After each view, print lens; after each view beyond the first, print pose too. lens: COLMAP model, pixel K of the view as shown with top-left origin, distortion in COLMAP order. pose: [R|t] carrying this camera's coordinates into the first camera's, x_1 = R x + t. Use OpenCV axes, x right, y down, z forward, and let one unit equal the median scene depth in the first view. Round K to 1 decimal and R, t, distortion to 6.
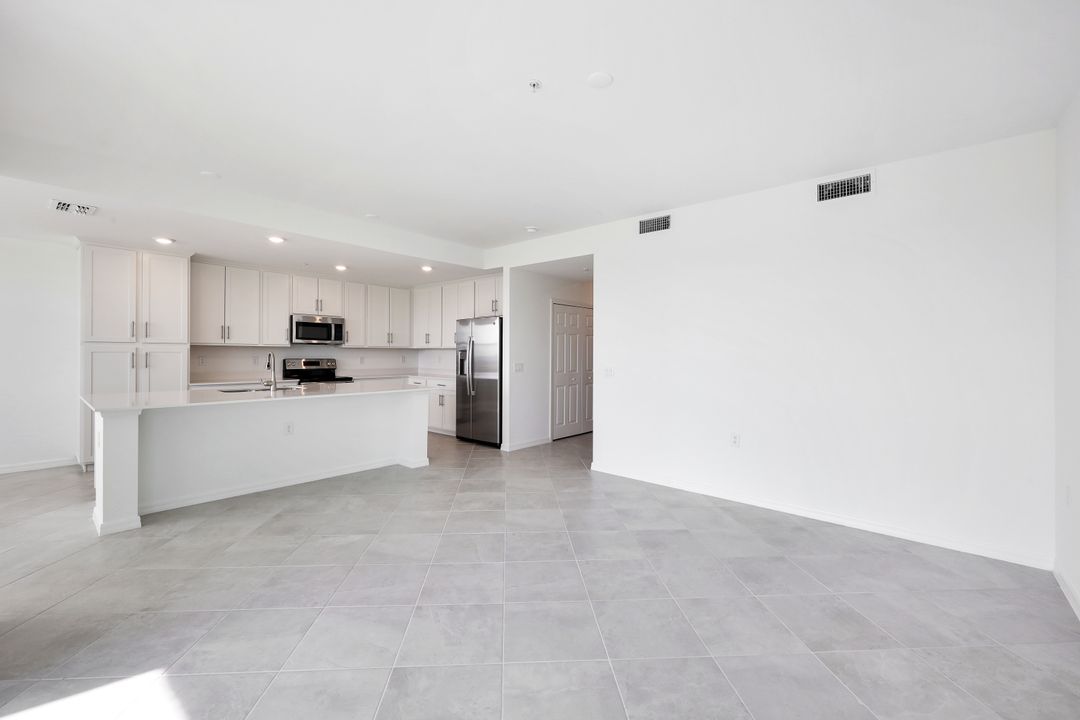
lens RADIAL K [[451.8, 0, 541.1], [0, 451.8, 354.3], [0, 0, 1]] dist [-0.000081, -0.000033]
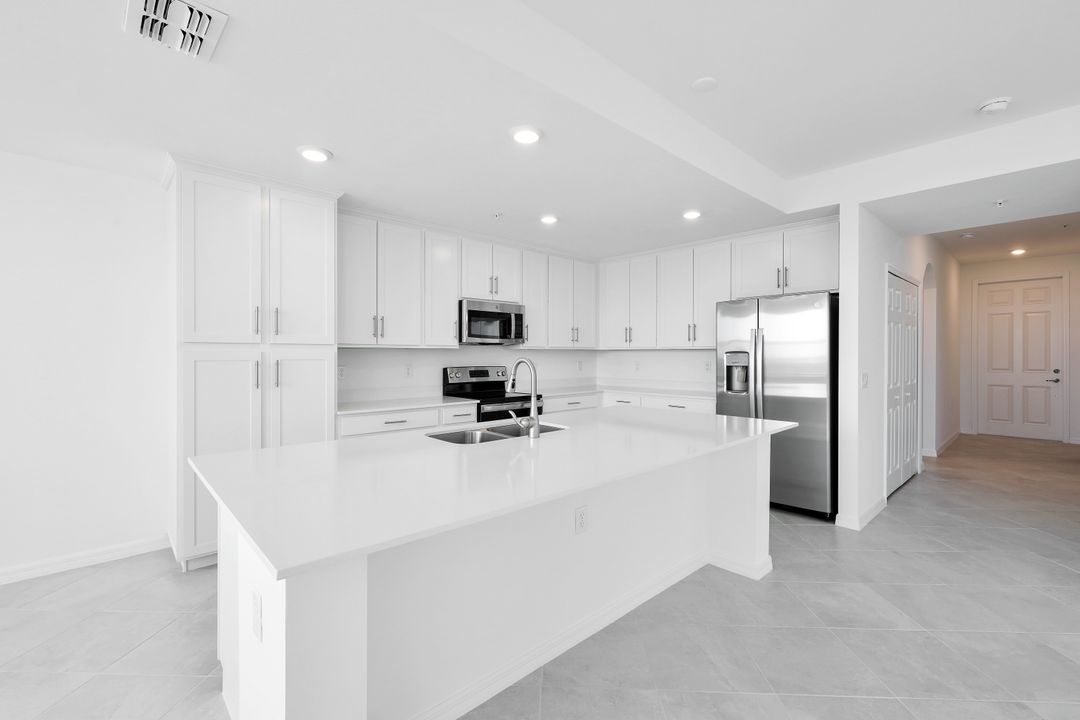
lens RADIAL K [[472.1, 0, 536.9], [0, 472.1, 356.2], [0, 0, 1]] dist [0.000573, 0.000184]
pose [[0.993839, -0.009014, -0.110465, -0.397118], [0.009092, 0.999959, 0.000201, -0.005528], [0.110458, -0.001204, 0.993880, 0.363130]]
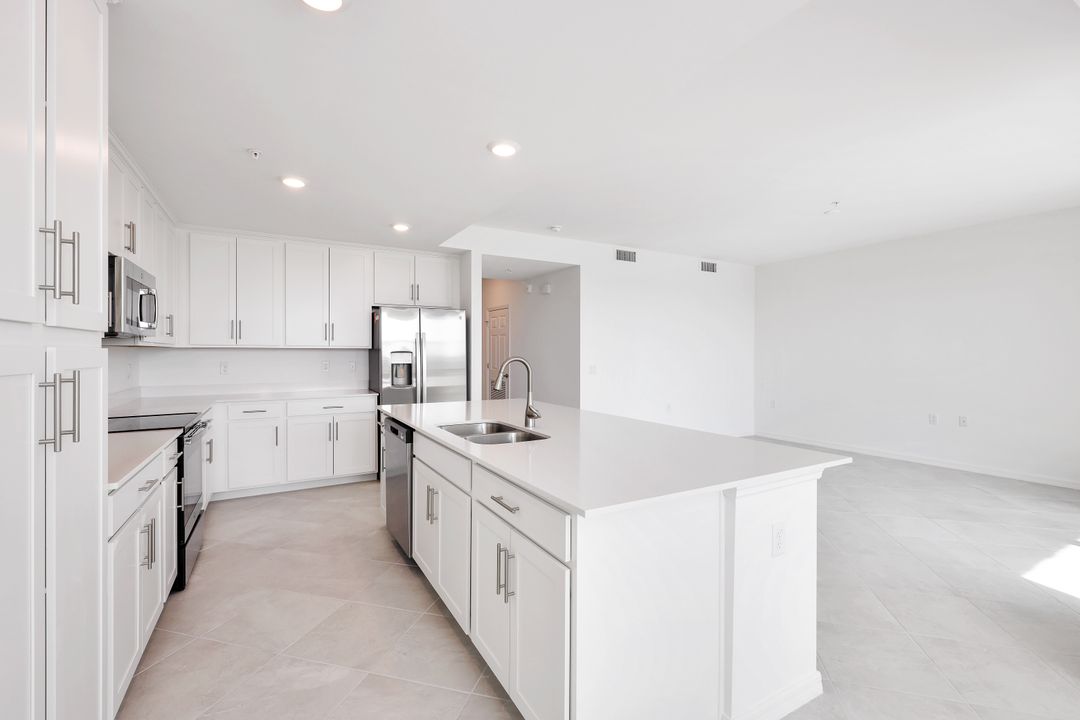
lens RADIAL K [[472.1, 0, 536.9], [0, 472.1, 356.2], [0, 0, 1]] dist [0.000573, 0.000184]
pose [[0.331124, -0.017028, 0.943434, -0.864047], [0.006593, 0.999855, 0.015732, -0.011854], [-0.943564, 0.001010, 0.331188, 0.592741]]
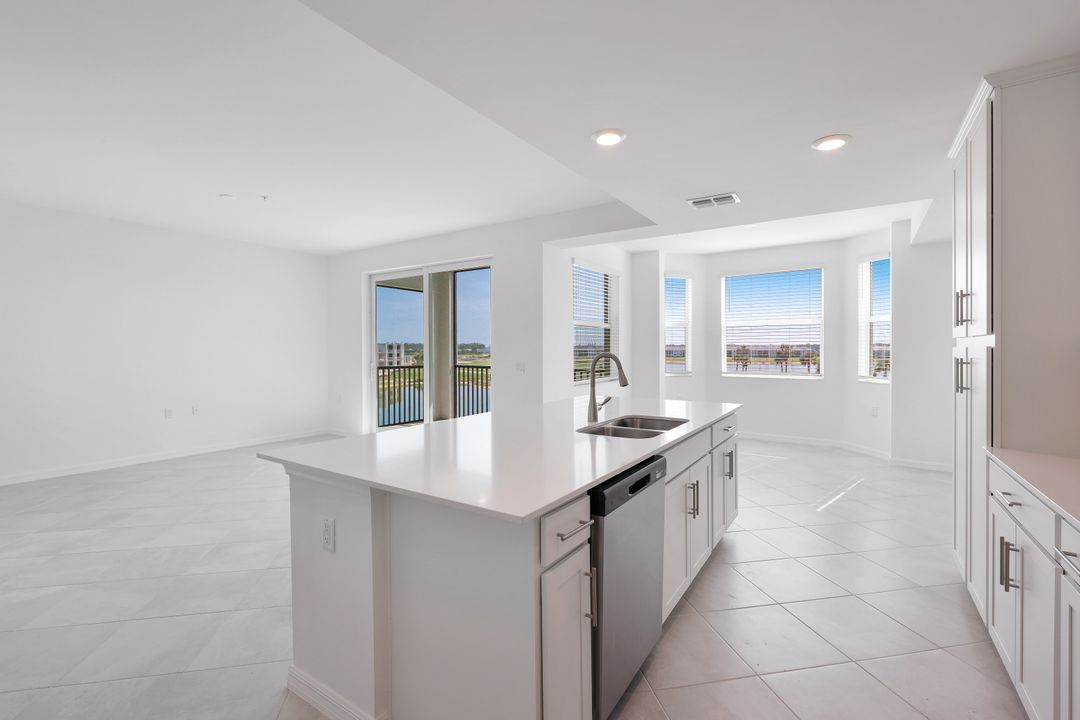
lens RADIAL K [[467.3, 0, 538.5], [0, 467.3, 353.8], [0, 0, 1]] dist [-0.000079, 0.000575]
pose [[-0.991126, -0.010828, -0.132487, -0.333065], [-0.012497, 0.999853, 0.011773, -0.006954], [0.132340, 0.013324, -0.991115, 1.177146]]
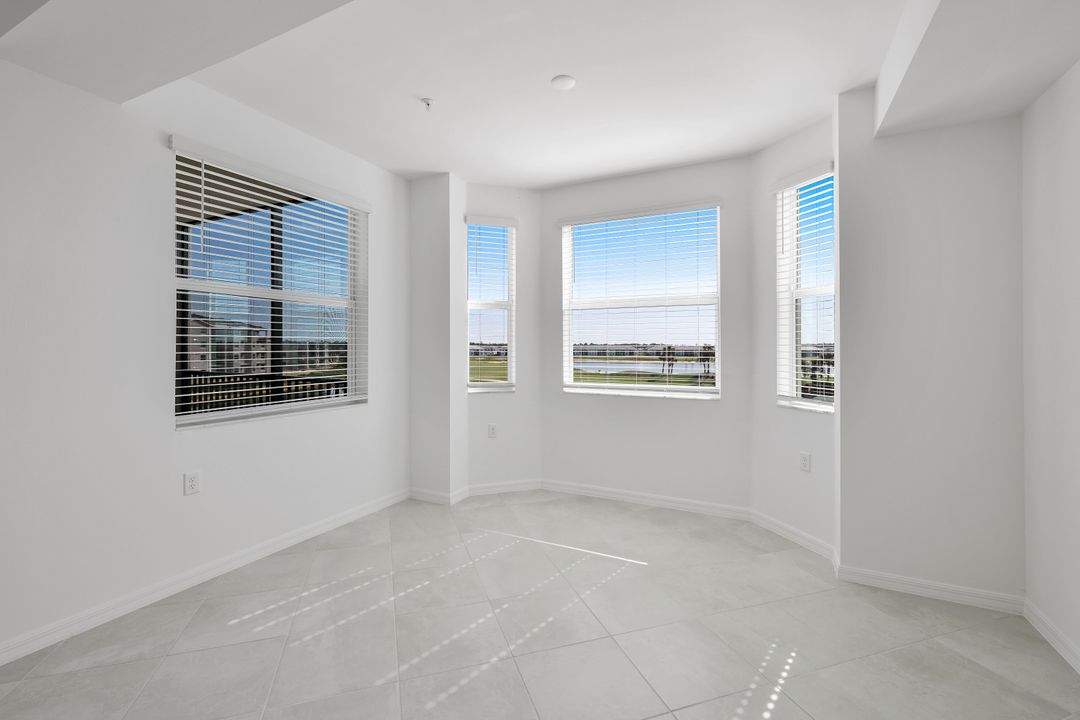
lens RADIAL K [[466.9, 0, 523.0], [0, 466.9, 347.6], [0, 0, 1]] dist [0.001576, 0.000088]
pose [[-0.970188, -0.014718, -0.241905, -0.722539], [-0.014529, 0.999891, -0.002565, -0.006593], [0.241916, 0.001026, -0.970297, 0.735182]]
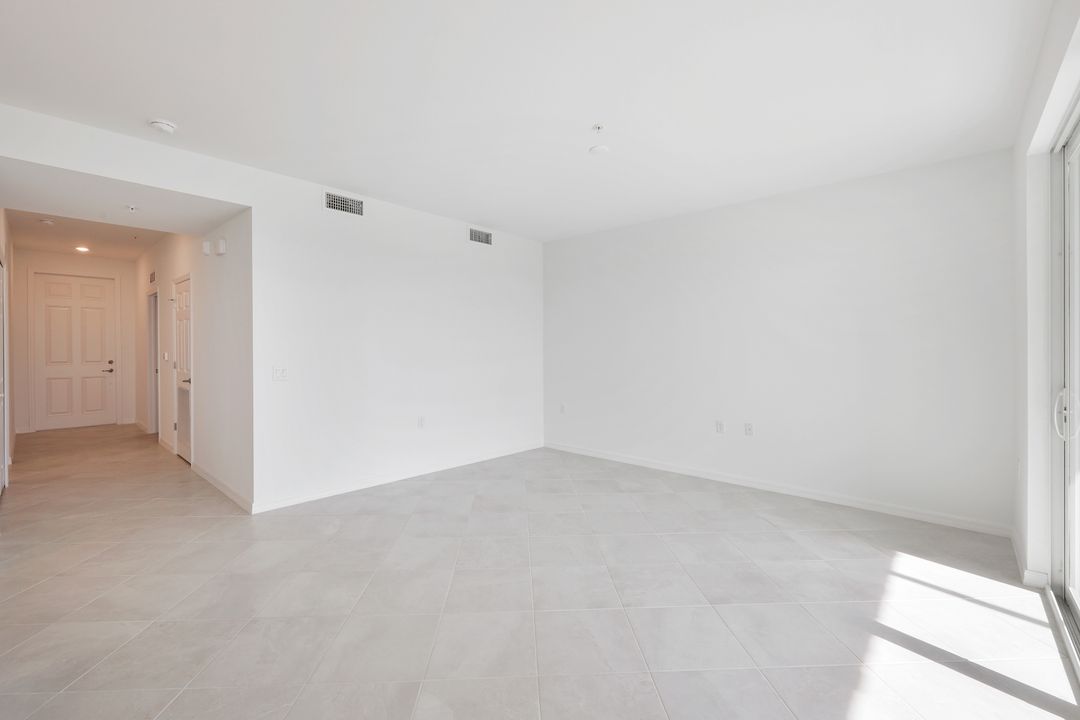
lens RADIAL K [[457.3, 0, 539.3], [0, 457.3, 349.1], [0, 0, 1]] dist [-0.001351, 0.000115]
pose [[0.019137, -0.014749, 0.999708, -0.490846], [0.001704, 0.999890, 0.014719, -0.009397], [-0.999815, 0.001422, 0.019160, 0.449538]]
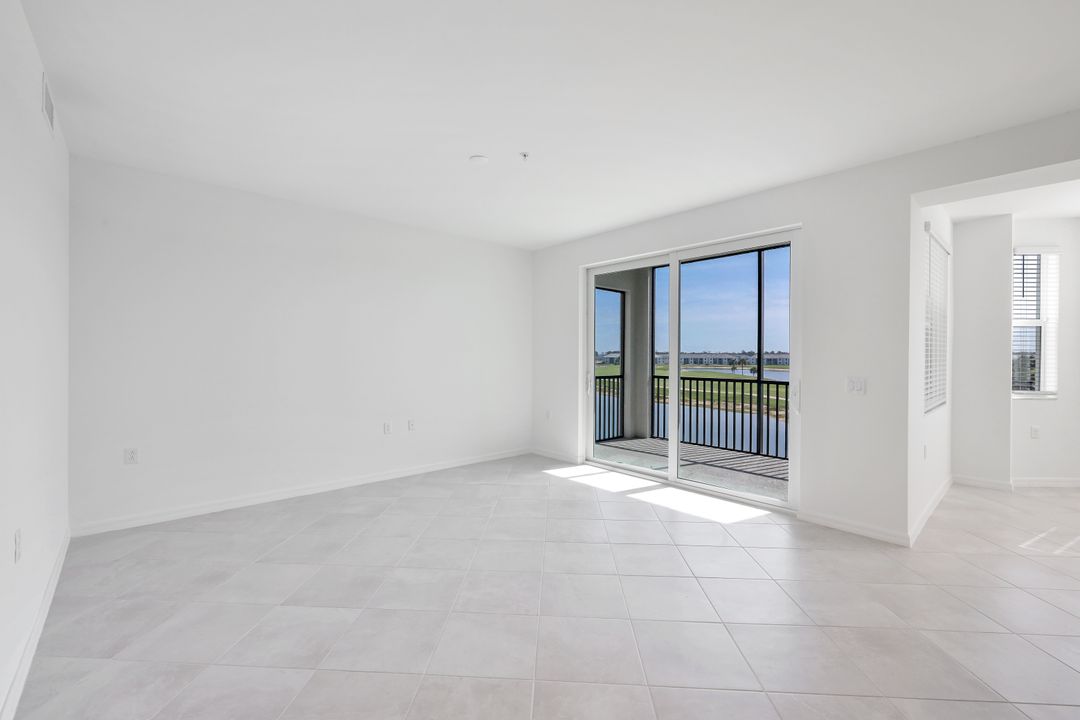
lens RADIAL K [[448.5, 0, 536.1], [0, 448.5, 358.4], [0, 0, 1]] dist [-0.001901, -0.000266]
pose [[-0.992505, -0.017182, 0.120988, -0.083076], [-0.016072, 0.999819, 0.010147, -0.004853], [-0.121141, 0.008126, -0.992602, 0.914420]]
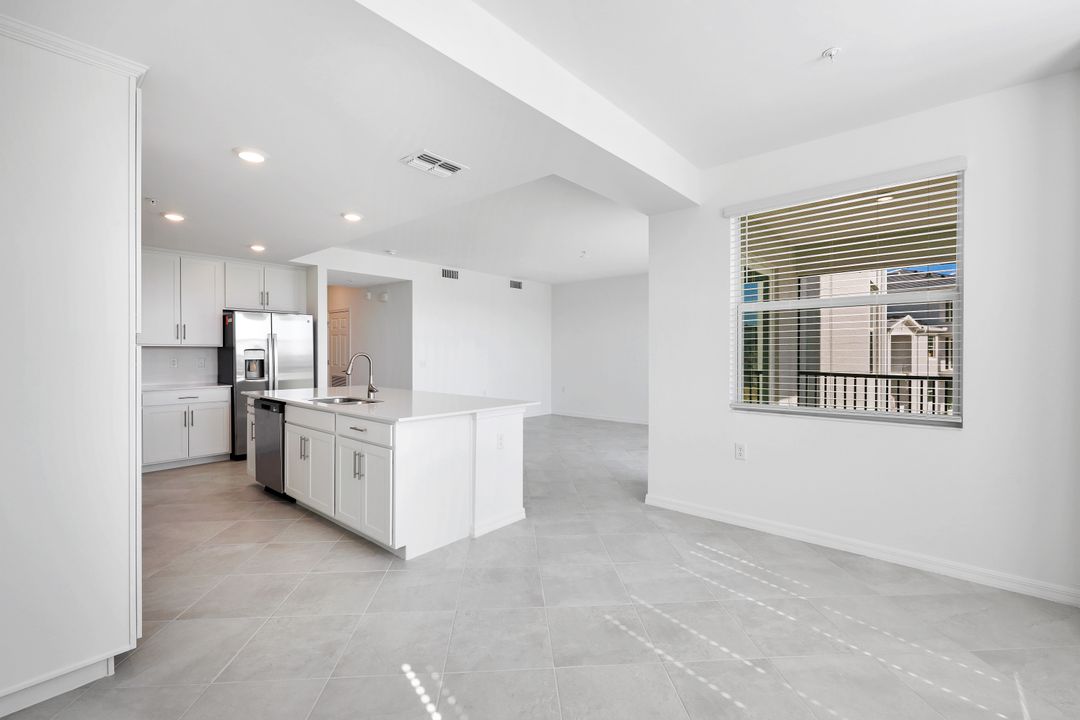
lens RADIAL K [[467.3, 0, 538.5], [0, 467.3, 353.8], [0, 0, 1]] dist [-0.000079, 0.000575]
pose [[0.001431, -0.015524, 0.999878, -1.120021], [0.003034, 0.999875, 0.015520, -0.012640], [-0.999994, 0.003012, 0.001478, 0.503868]]
